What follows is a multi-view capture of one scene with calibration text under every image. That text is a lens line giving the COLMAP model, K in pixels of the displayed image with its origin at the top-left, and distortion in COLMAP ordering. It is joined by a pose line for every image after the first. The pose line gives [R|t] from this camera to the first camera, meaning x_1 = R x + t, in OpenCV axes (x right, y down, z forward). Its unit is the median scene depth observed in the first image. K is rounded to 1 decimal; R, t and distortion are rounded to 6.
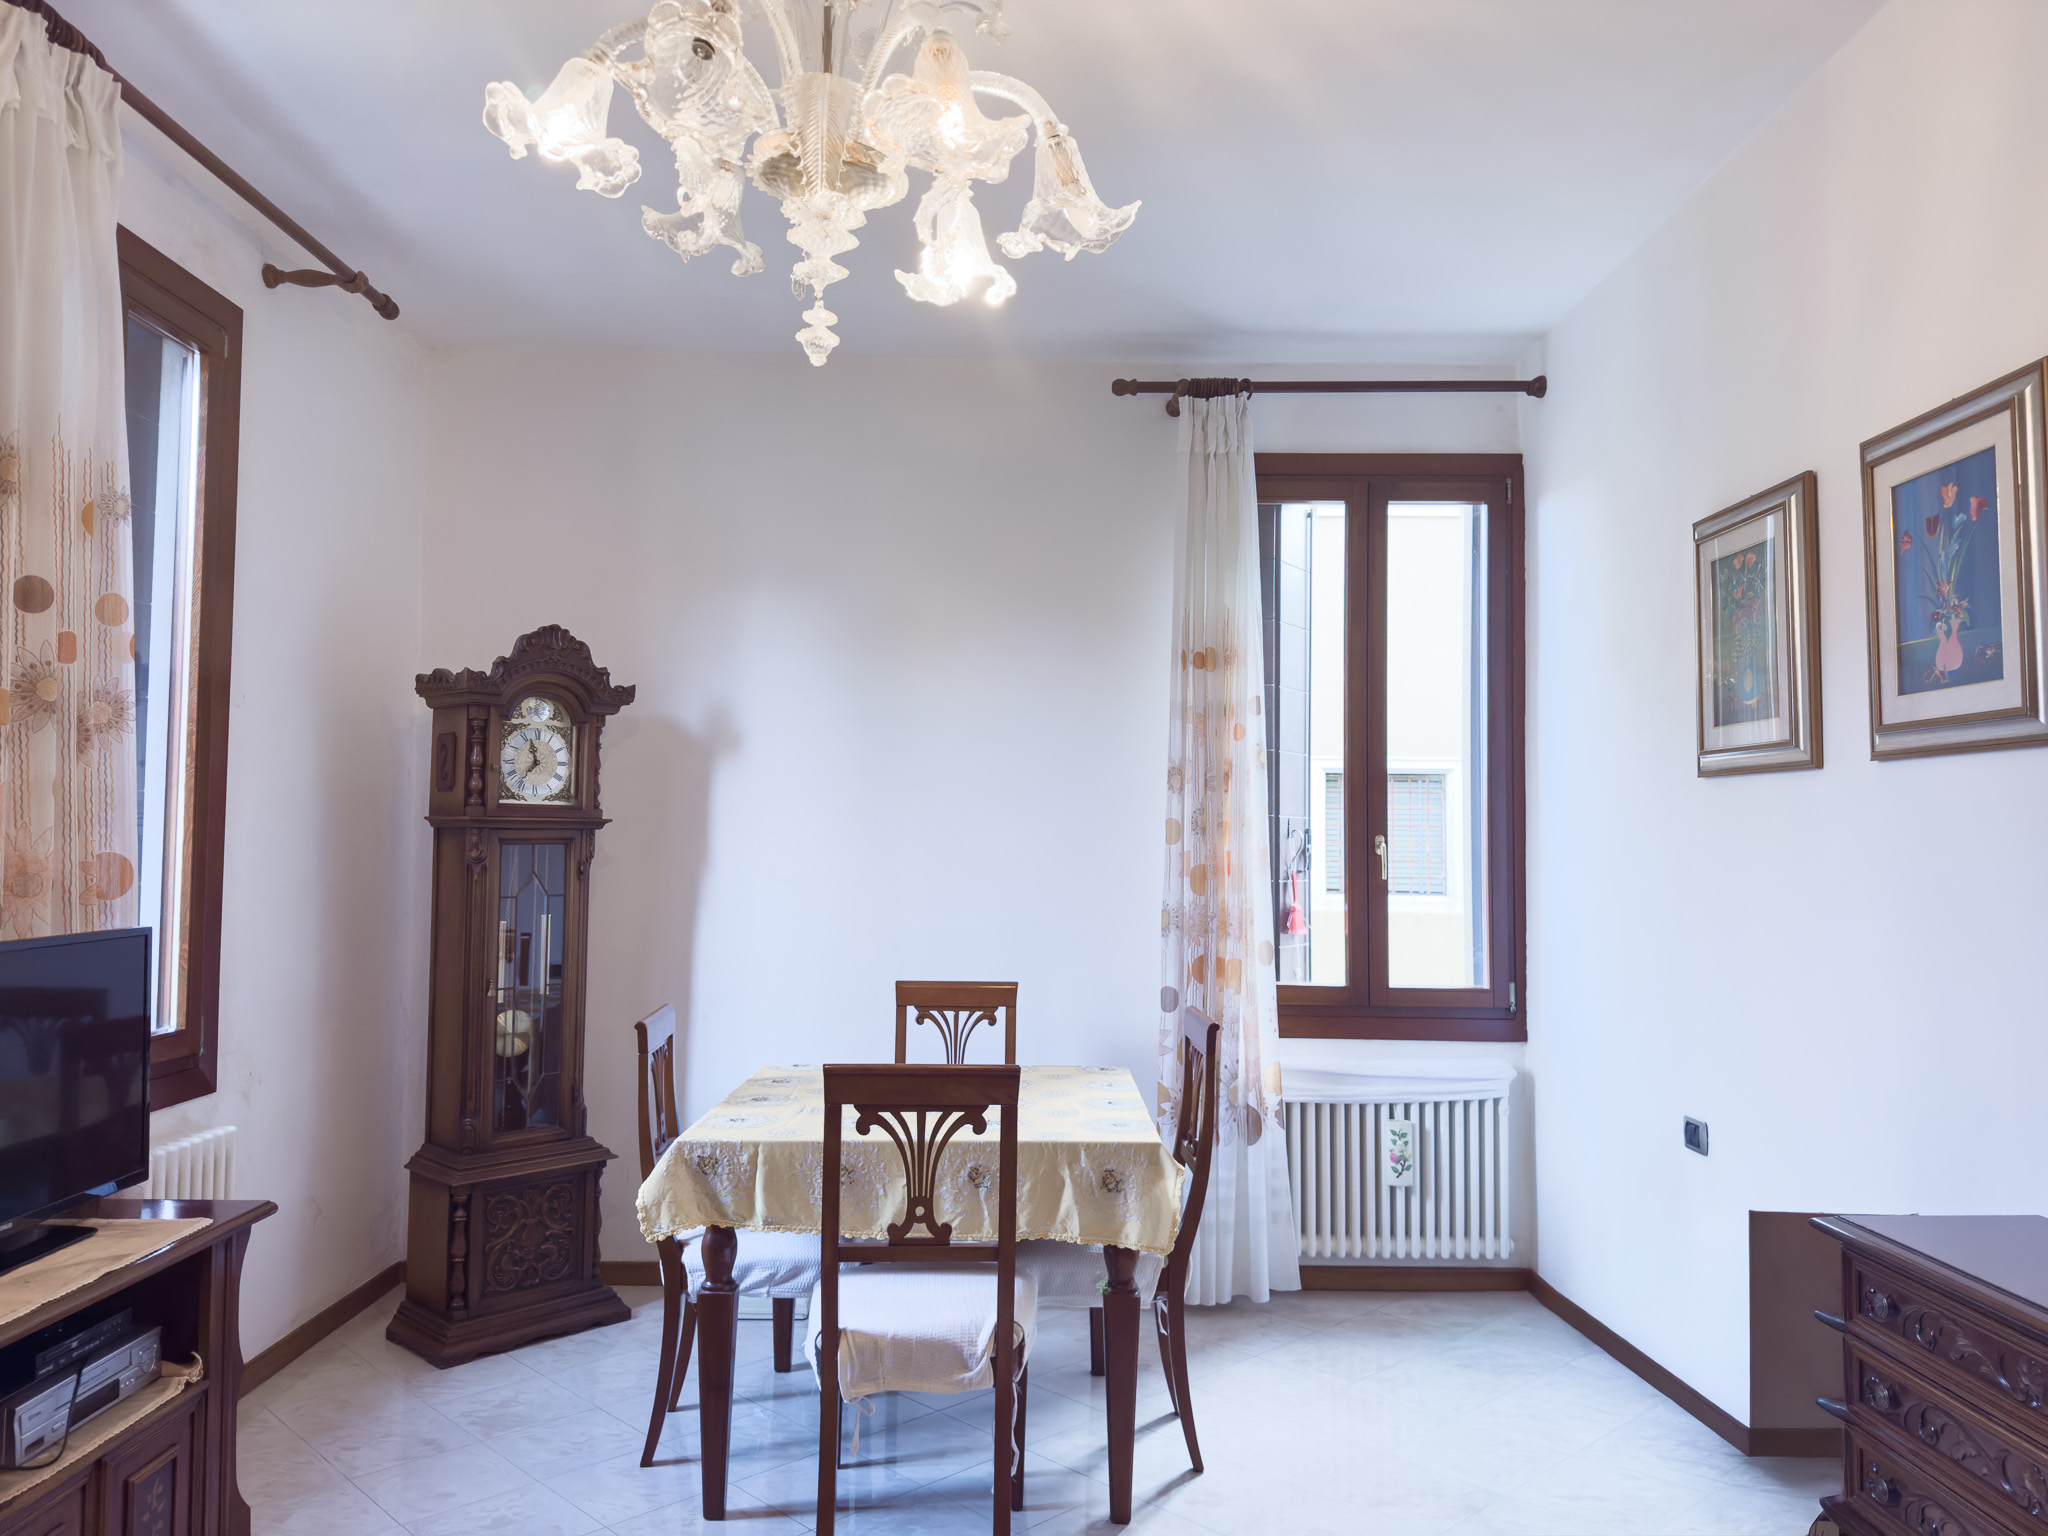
lens RADIAL K [[1434.4, 0, 1024.0], [0, 1434.4, 768.0], [0, 0, 1]] dist [0.121097, -0.137219]
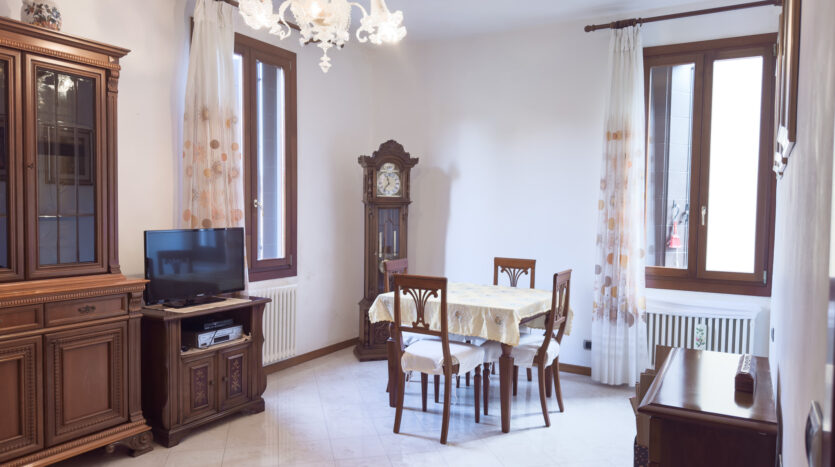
lens RADIAL K [[583.3, 0, 417.5], [0, 583.3, 233.5], [0, 0, 1]] dist [0.207680, -0.412279]
pose [[0.862658, 0.023401, -0.505246, 0.363436], [0.020185, 0.996541, 0.080619, 0.002970], [0.505385, -0.079745, 0.859201, -0.079835]]
